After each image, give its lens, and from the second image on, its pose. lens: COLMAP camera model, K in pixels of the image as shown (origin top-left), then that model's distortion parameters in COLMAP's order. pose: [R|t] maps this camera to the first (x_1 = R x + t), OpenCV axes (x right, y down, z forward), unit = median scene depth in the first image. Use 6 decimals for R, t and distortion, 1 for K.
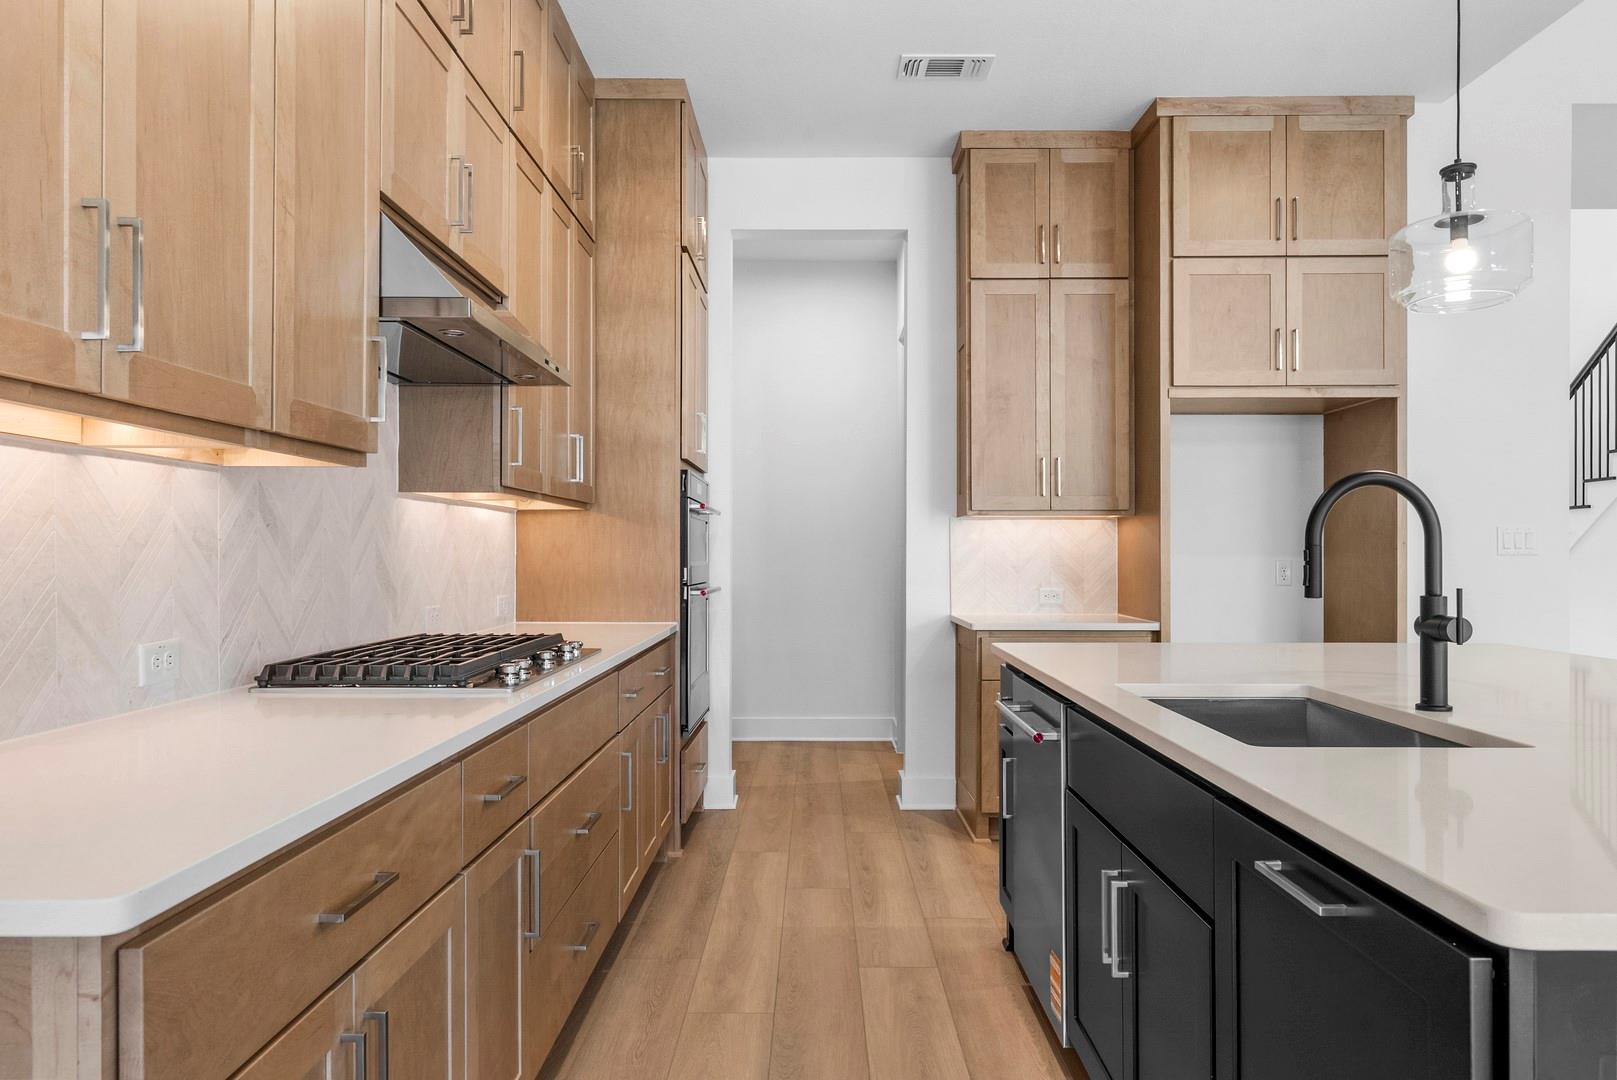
lens RADIAL K [[1084.7, 0, 809.9], [0, 1084.7, 546.6], [0, 0, 1]] dist [-0.003227, -0.000236]
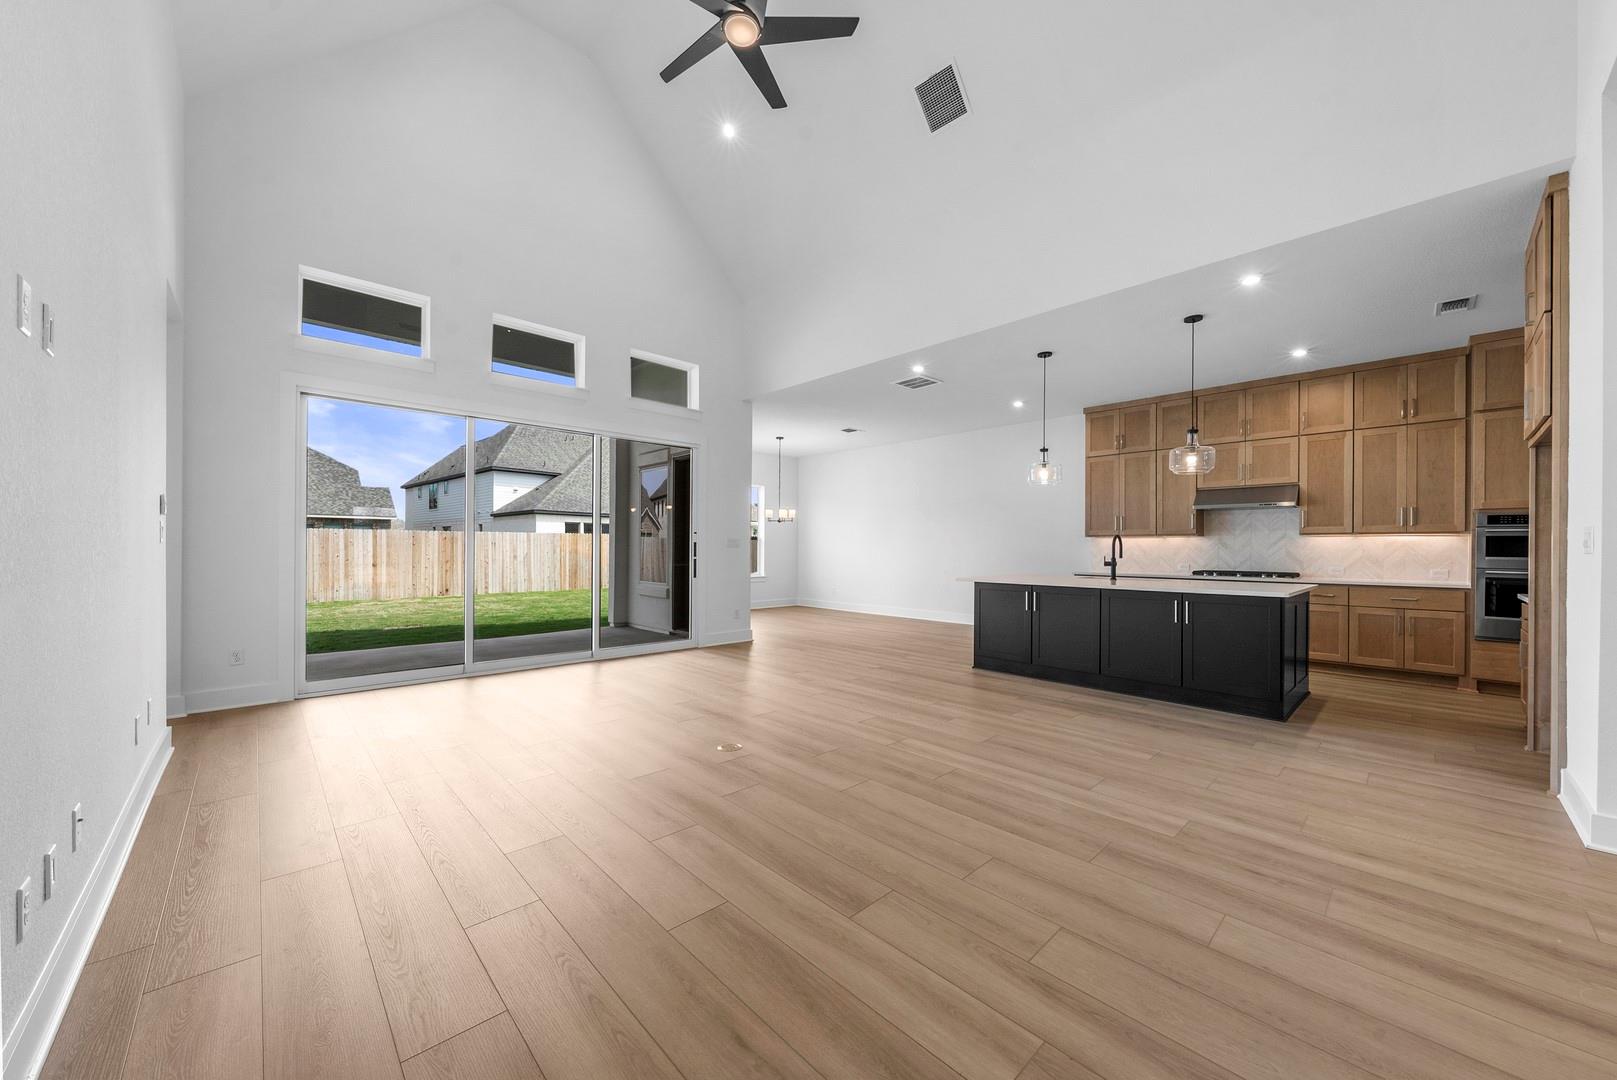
lens RADIAL K [[590.2, 0, 807.6], [0, 590.2, 546.8], [0, 0, 1]] dist [0.000277, 0.000008]
pose [[-0.720612, -0.002943, -0.693332, 1.586934], [0.000889, 0.999986, -0.005168, -0.000768], [0.693338, -0.004341, -0.720599, 0.882057]]
